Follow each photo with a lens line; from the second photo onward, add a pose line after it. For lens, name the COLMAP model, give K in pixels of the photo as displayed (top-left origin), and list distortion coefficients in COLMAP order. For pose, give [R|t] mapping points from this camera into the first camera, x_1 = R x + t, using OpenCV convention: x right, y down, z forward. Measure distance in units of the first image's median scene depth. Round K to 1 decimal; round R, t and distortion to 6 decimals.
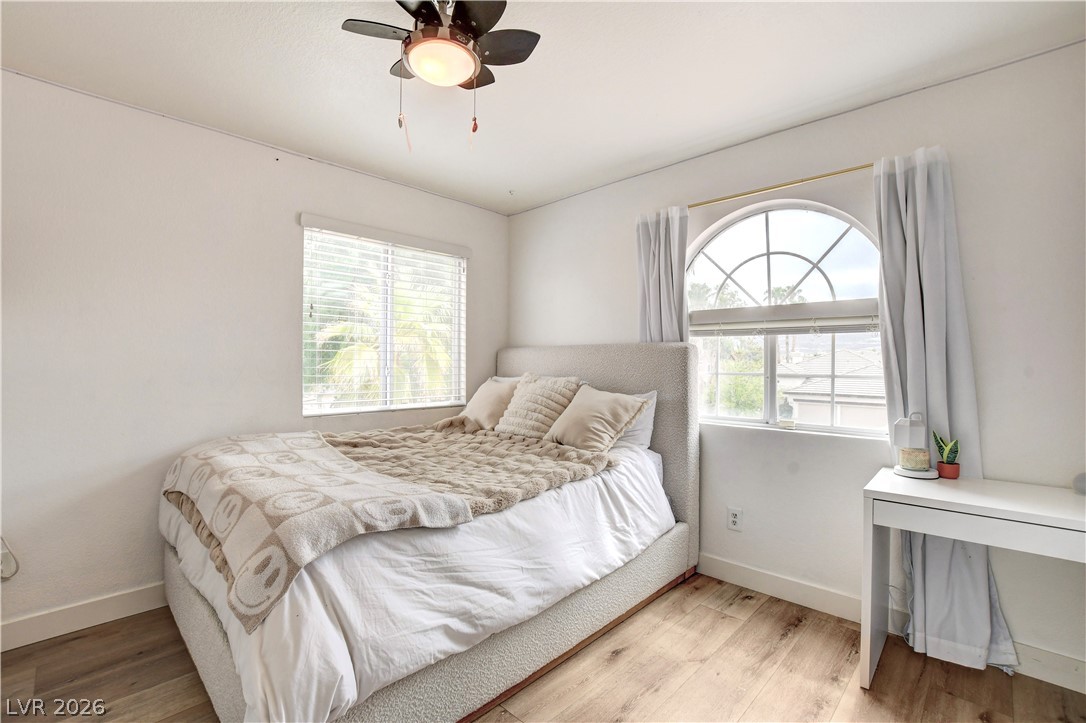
lens RADIAL K [[479.5, 0, 539.4], [0, 479.5, 362.6], [0, 0, 1]] dist [-0.021536, 0.003256]
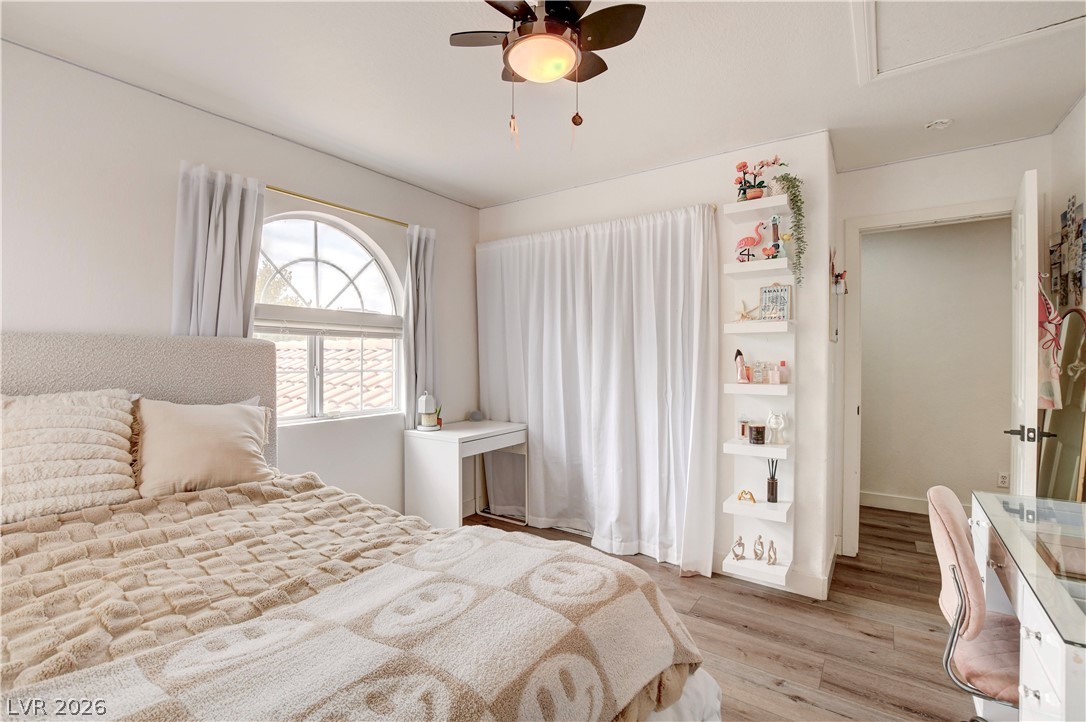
lens RADIAL K [[479.5, 0, 540.1], [0, 479.5, 359.1], [0, 0, 1]] dist [-0.021536, 0.003256]
pose [[-0.139105, -0.009409, 0.990233, -0.677690], [-0.003079, 0.999954, 0.009069, -0.016041], [-0.990273, -0.001787, -0.139128, 0.660267]]
